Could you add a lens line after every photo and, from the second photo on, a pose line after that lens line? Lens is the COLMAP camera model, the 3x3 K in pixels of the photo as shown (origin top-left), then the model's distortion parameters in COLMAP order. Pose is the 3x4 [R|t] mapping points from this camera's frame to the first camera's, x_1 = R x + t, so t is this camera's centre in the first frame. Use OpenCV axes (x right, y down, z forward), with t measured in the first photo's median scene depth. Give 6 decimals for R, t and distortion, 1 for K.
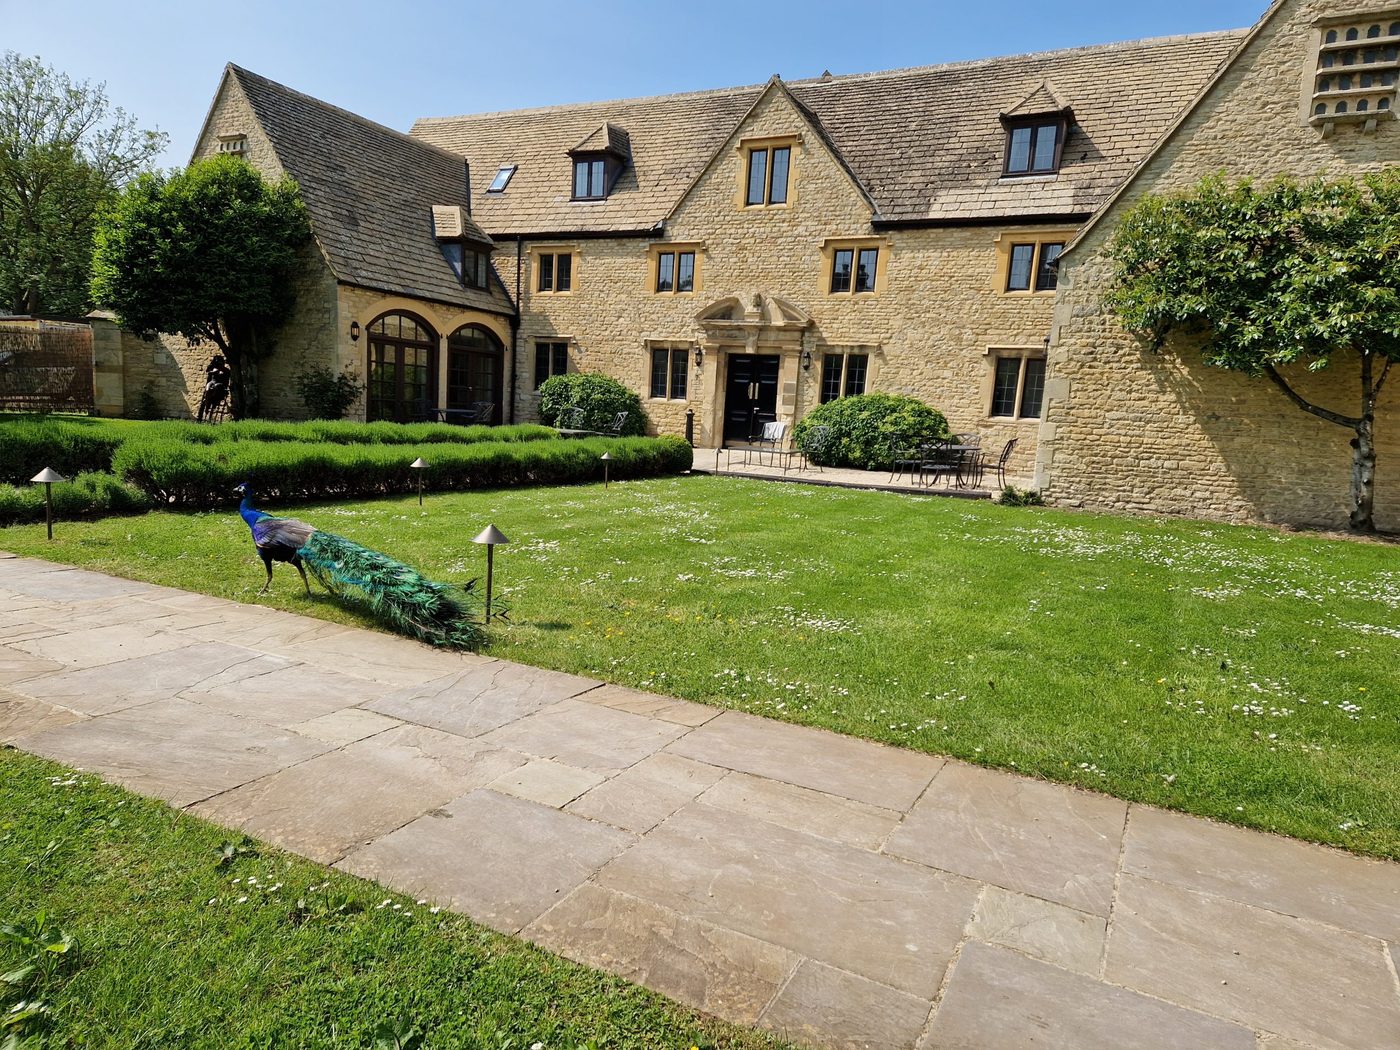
lens RADIAL K [[961.8, 0, 700.0], [0, 961.8, 525.0], [0, 0, 1]] dist [0.105173, -0.081806]
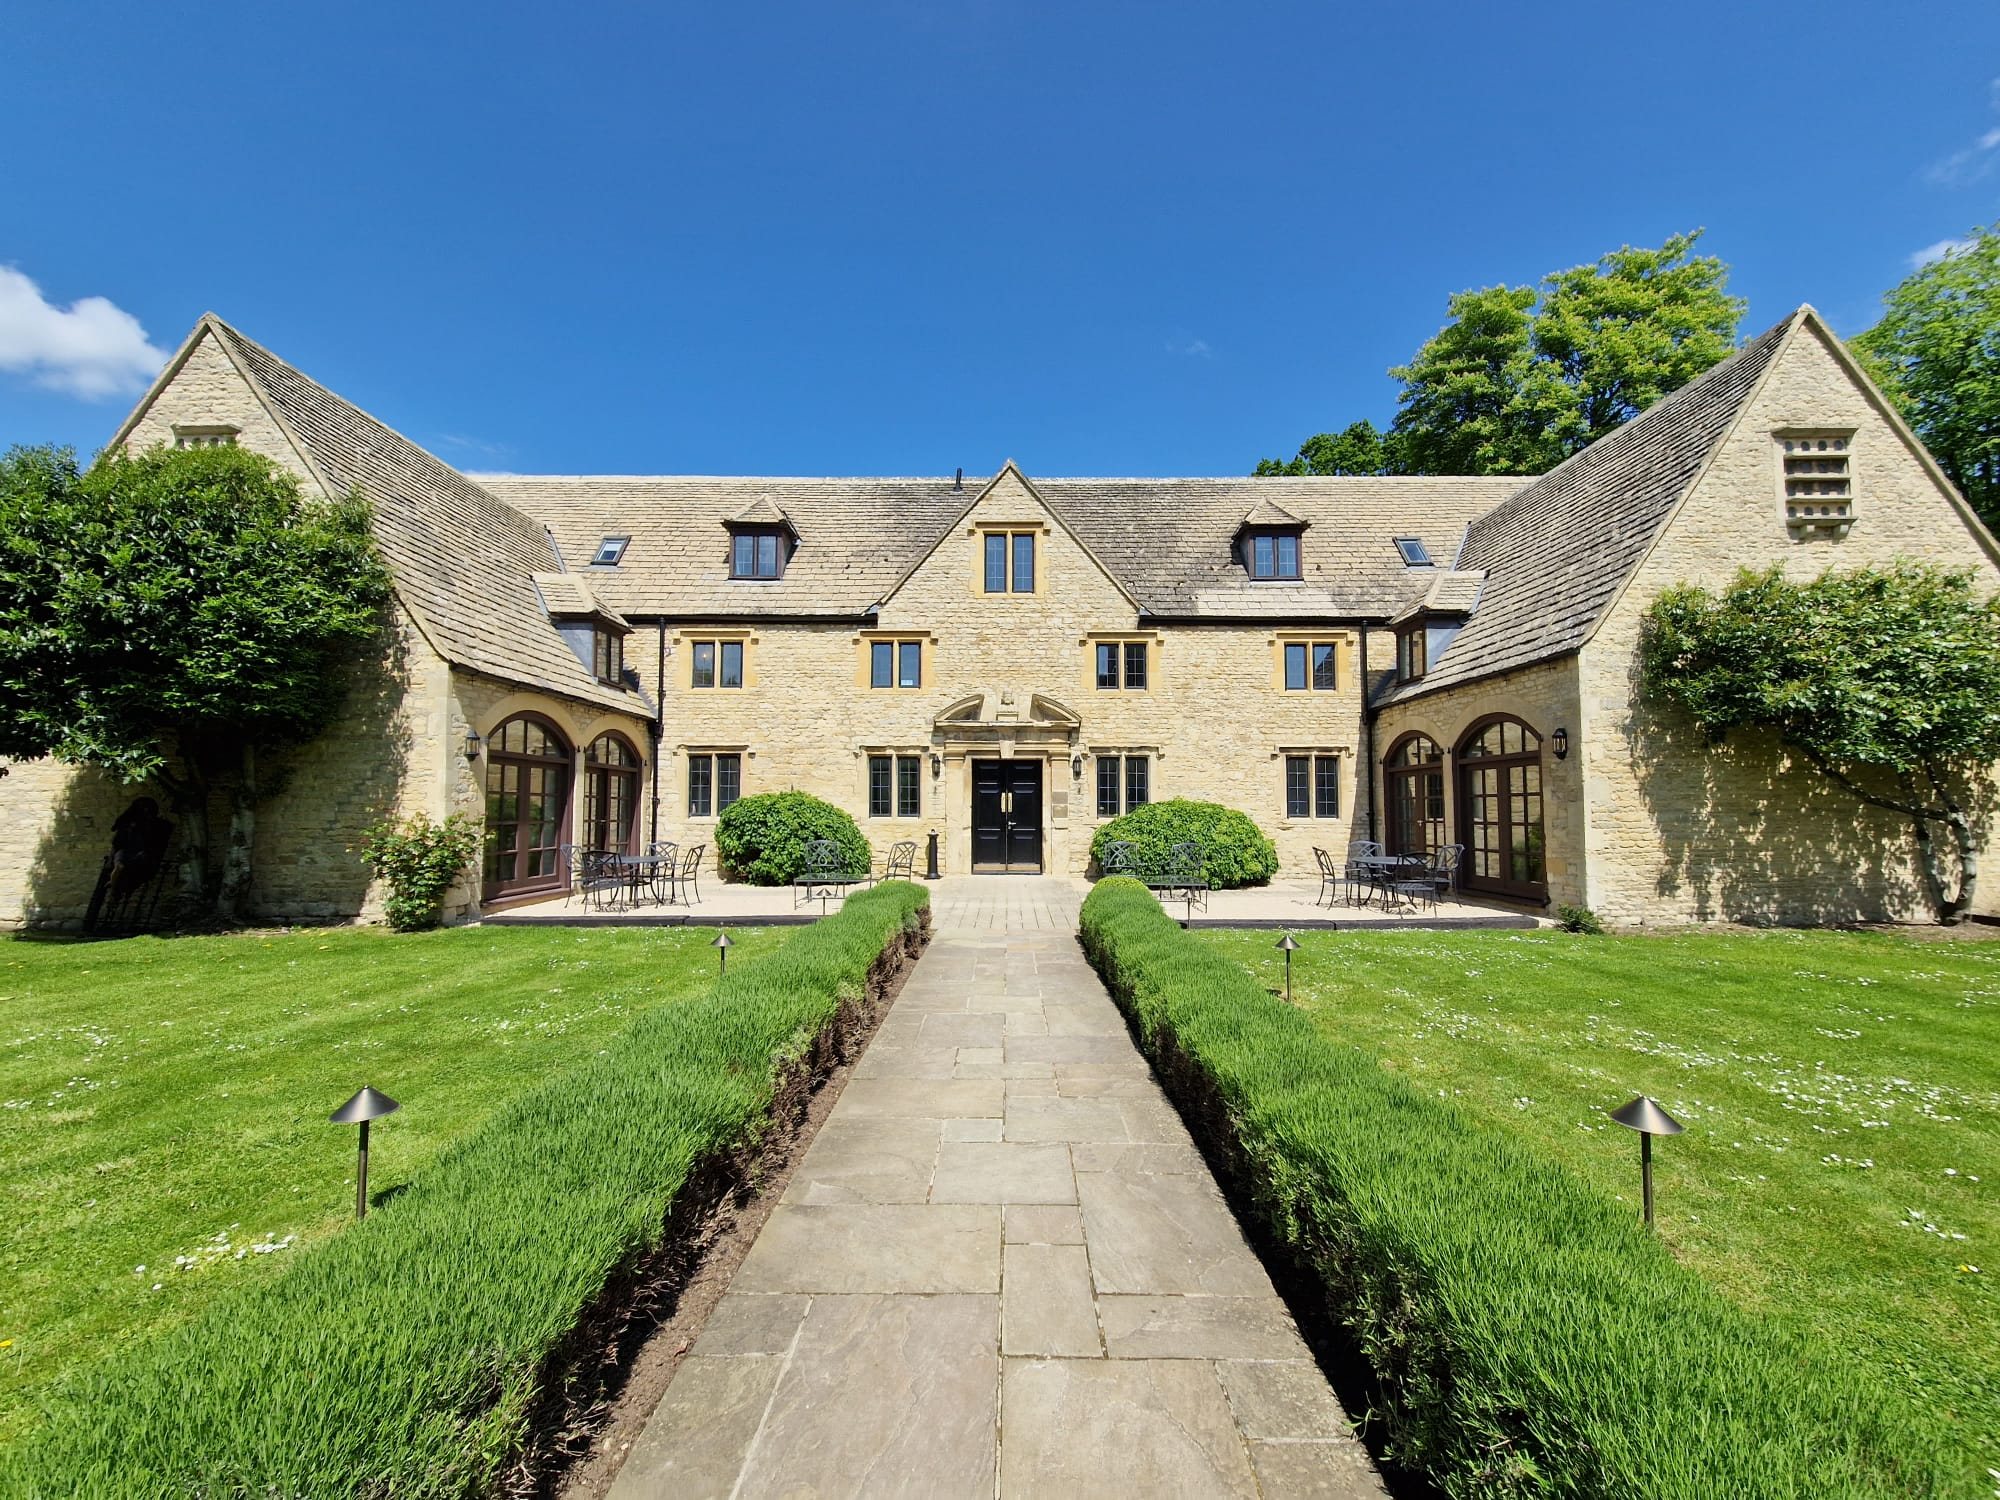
lens RADIAL K [[812.6, 0, 1000.0], [0, 812.6, 750.0], [0, 0, 1]] dist [0.013639, -0.000056]
pose [[0.883031, -0.024681, 0.468666, -0.284753], [0.109089, 0.982058, -0.153821, -0.077318], [-0.456460, 0.186954, 0.869880, 0.387426]]
